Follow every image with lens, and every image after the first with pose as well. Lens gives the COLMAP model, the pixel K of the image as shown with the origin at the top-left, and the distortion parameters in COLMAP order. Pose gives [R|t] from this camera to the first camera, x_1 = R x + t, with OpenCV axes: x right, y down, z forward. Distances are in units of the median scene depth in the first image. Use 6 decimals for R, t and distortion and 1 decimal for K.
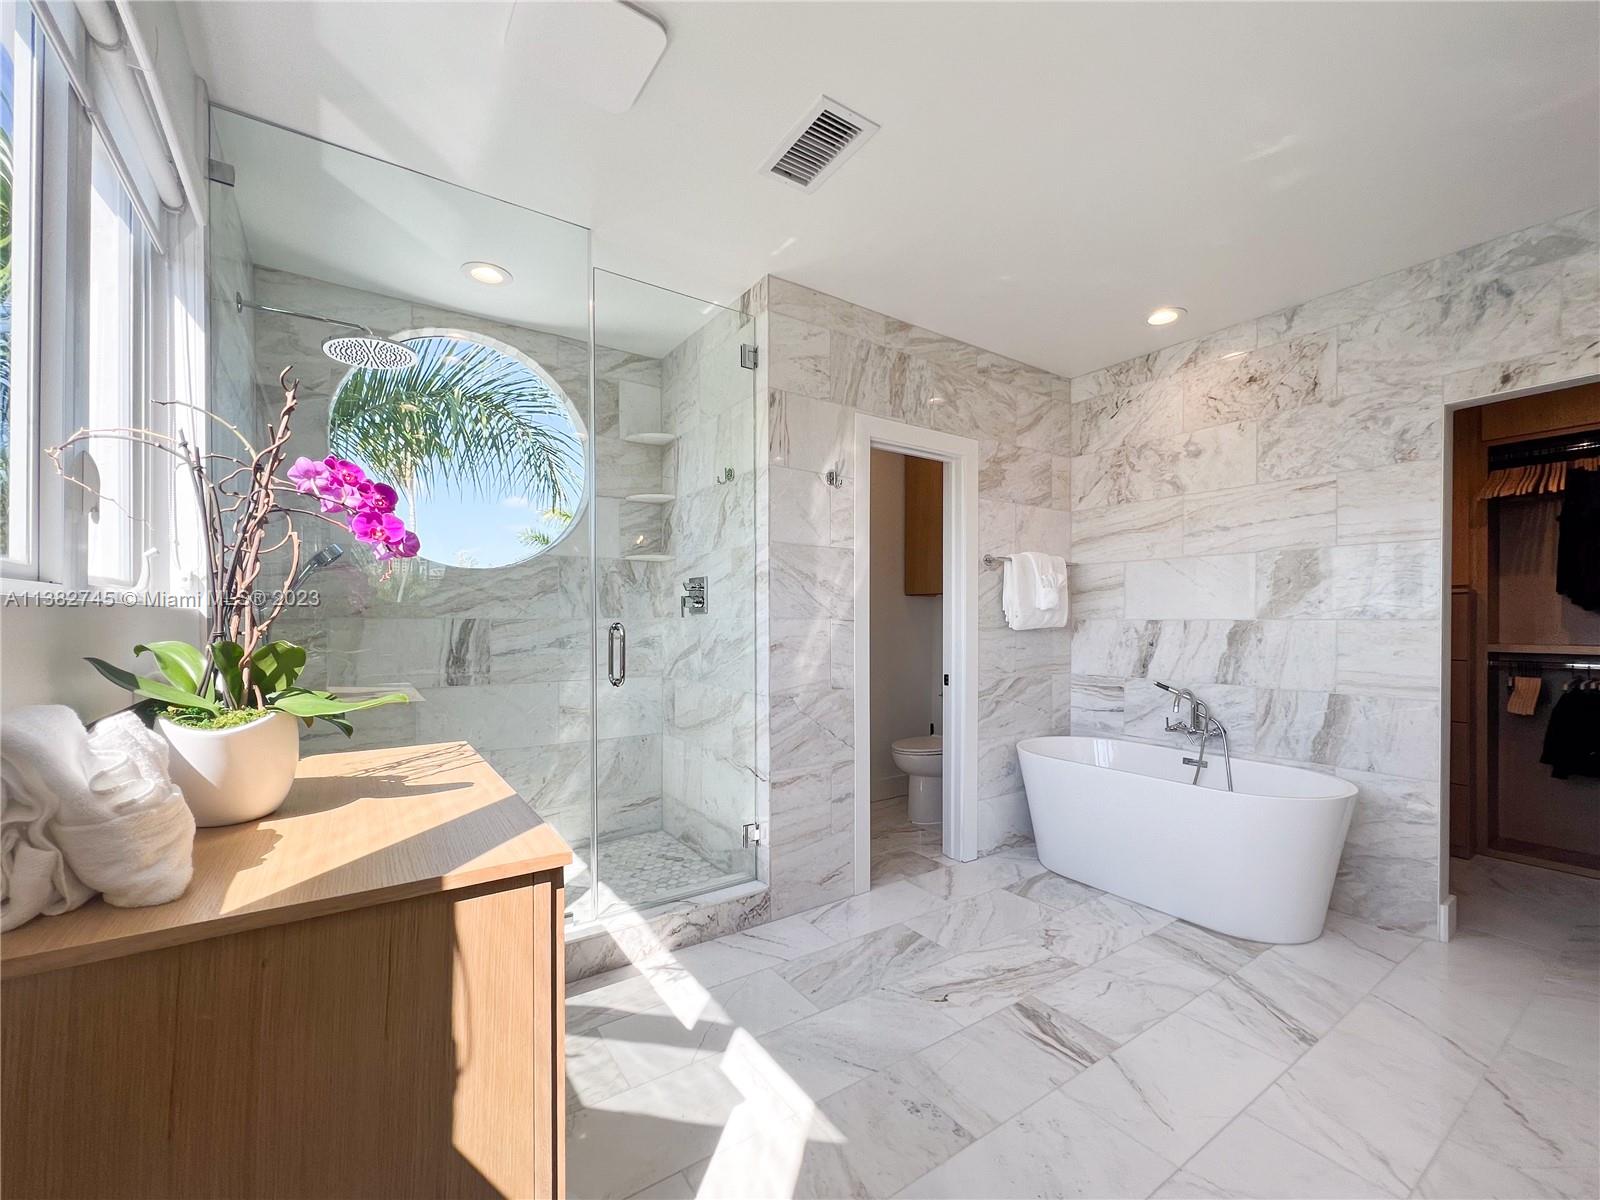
lens RADIAL K [[659.7, 0, 797.1], [0, 659.7, 626.1], [0, 0, 1]] dist [-0.003046, -0.000218]
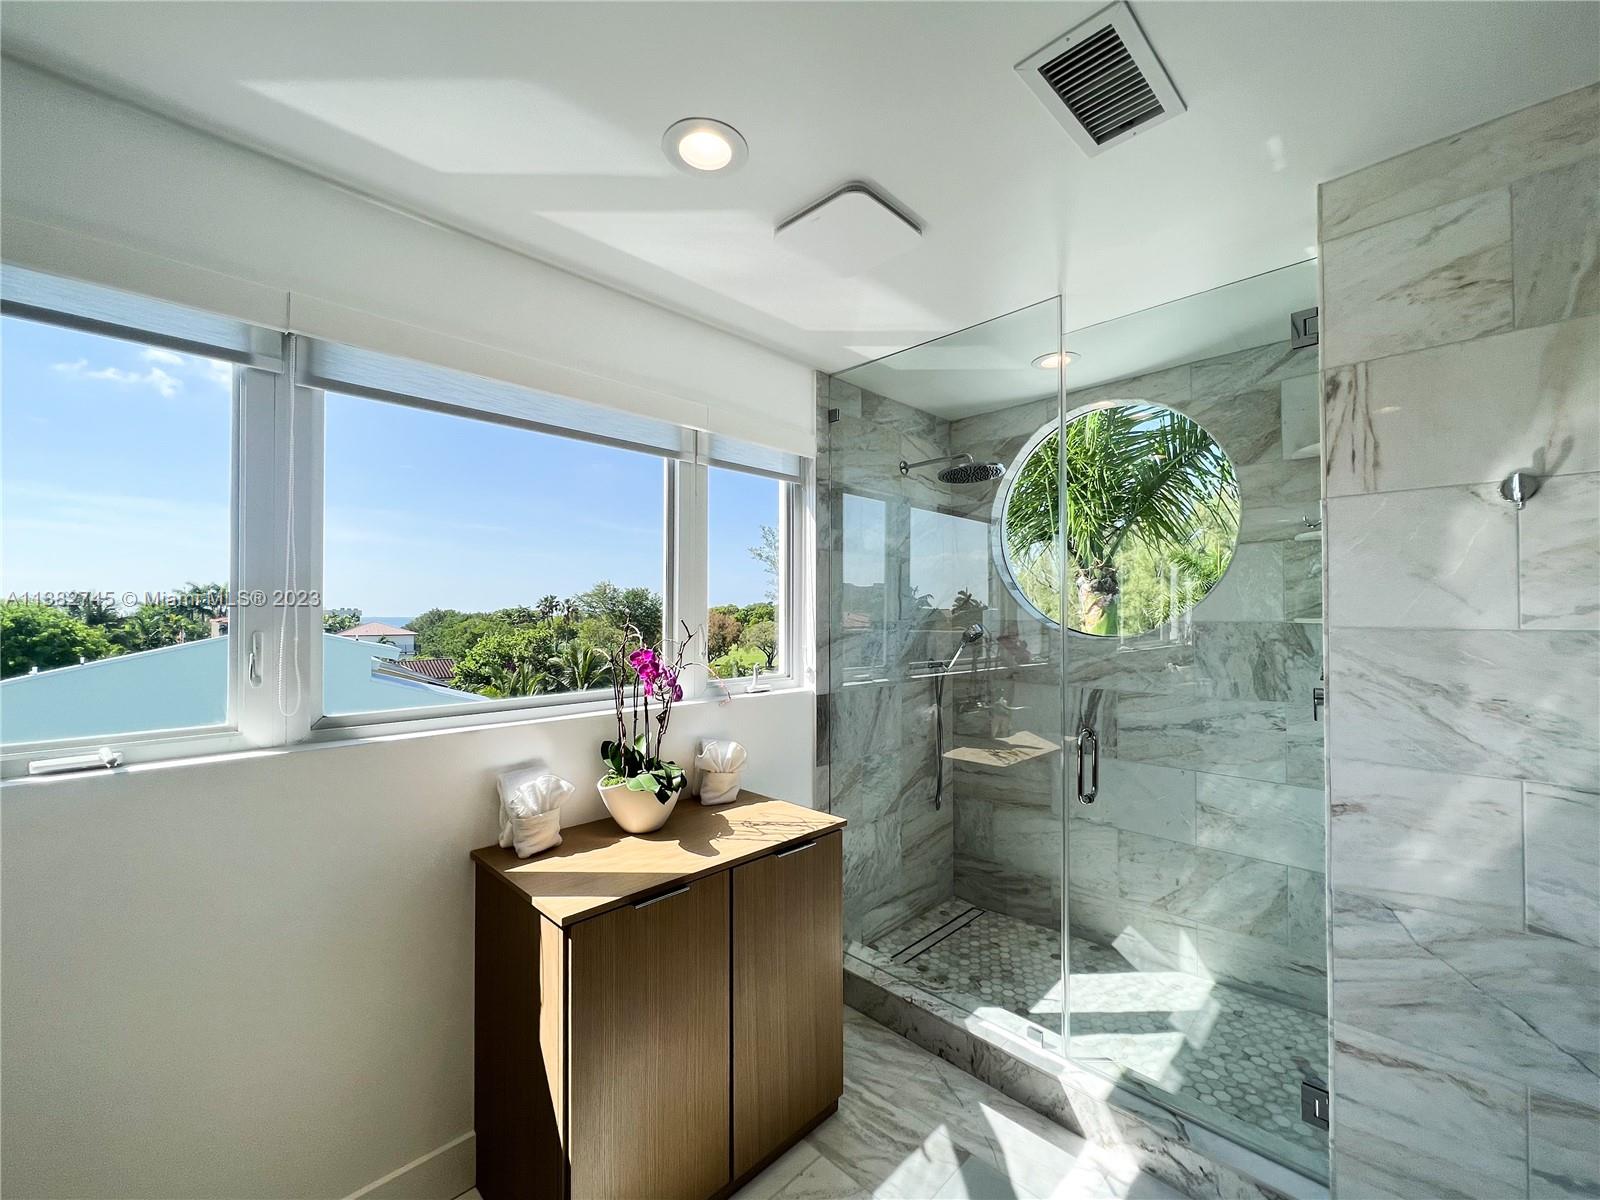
lens RADIAL K [[659.7, 0, 799.5], [0, 659.7, 603.5], [0, 0, 1]] dist [-0.003046, -0.000218]
pose [[0.177171, -0.014065, -0.984080, 0.425099], [-0.005360, 0.999869, -0.015256, -0.128245], [0.984166, 0.007978, 0.177072, 0.396226]]
